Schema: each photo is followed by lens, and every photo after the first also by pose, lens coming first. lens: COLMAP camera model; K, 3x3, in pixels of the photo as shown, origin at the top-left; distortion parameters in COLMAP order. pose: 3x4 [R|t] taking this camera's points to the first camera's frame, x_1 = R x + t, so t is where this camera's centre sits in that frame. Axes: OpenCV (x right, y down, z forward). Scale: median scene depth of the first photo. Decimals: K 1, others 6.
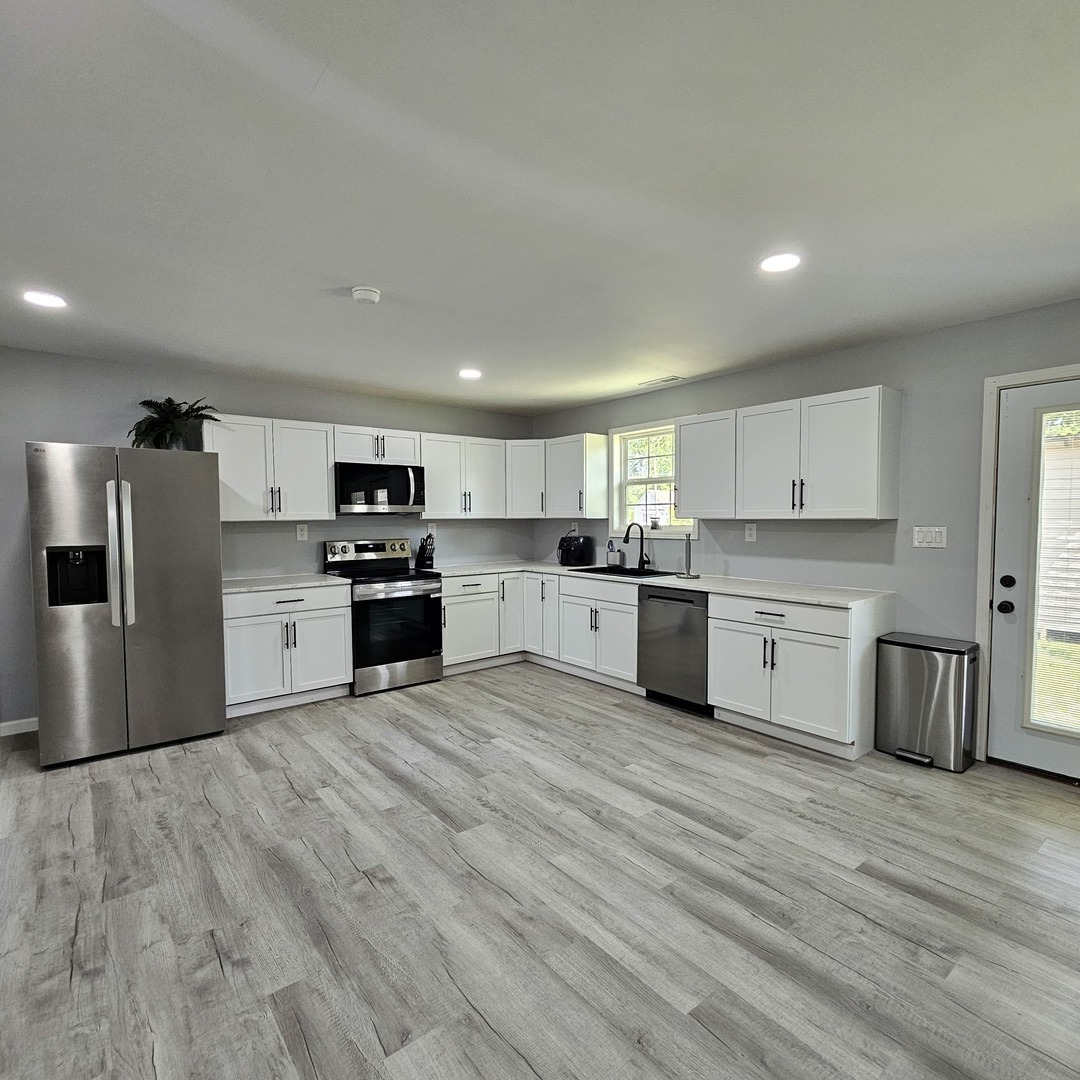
lens RADIAL K [[587.4, 0, 533.9], [0, 587.4, 544.4], [0, 0, 1]] dist [-0.001871, 0.002890]
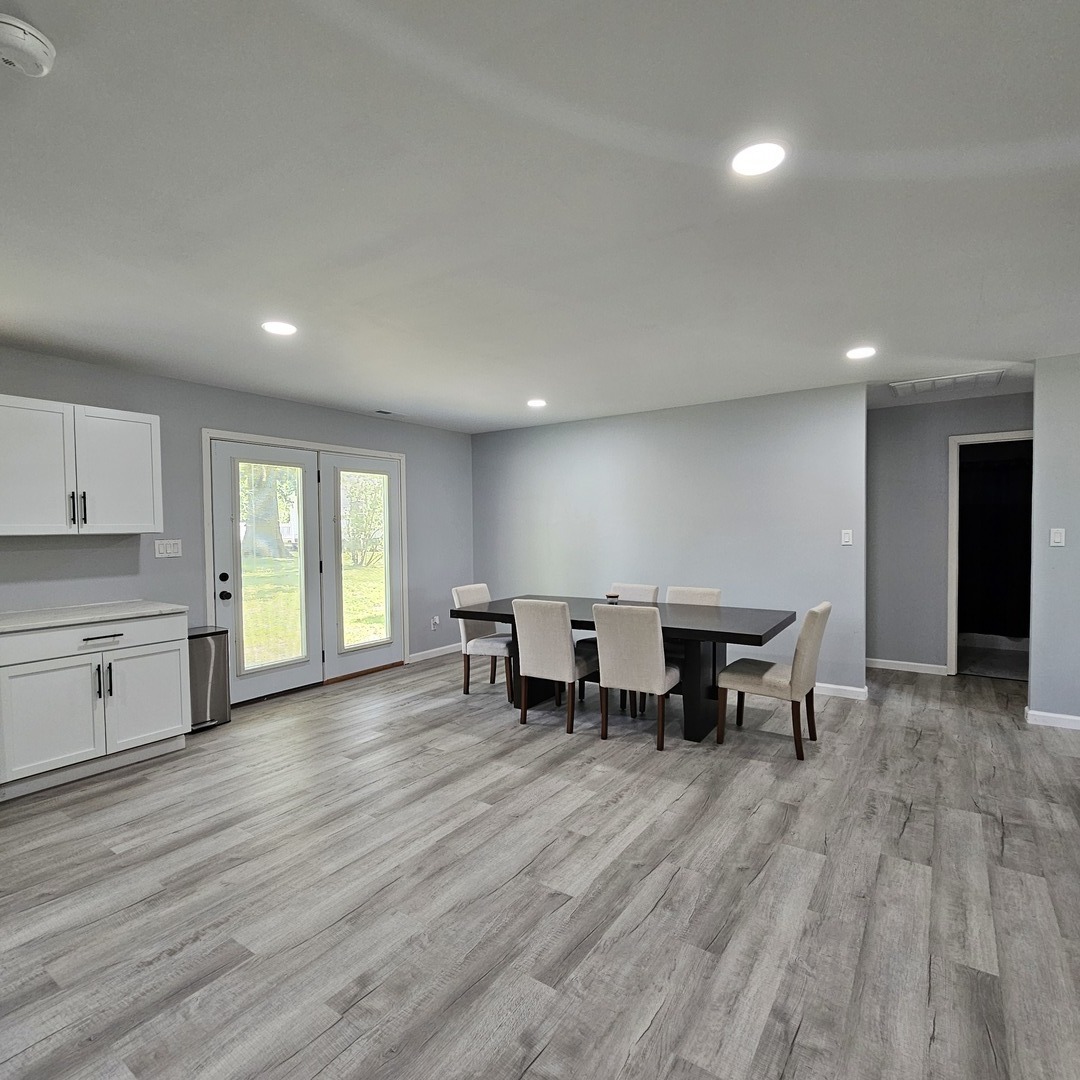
lens RADIAL K [[587.4, 0, 535.2], [0, 587.4, 542.7], [0, 0, 1]] dist [-0.001871, 0.002890]
pose [[-0.280711, -0.016604, 0.959649, -0.763131], [0.057567, 0.997759, 0.034102, -0.024363], [-0.958064, 0.064817, -0.279127, 0.686372]]
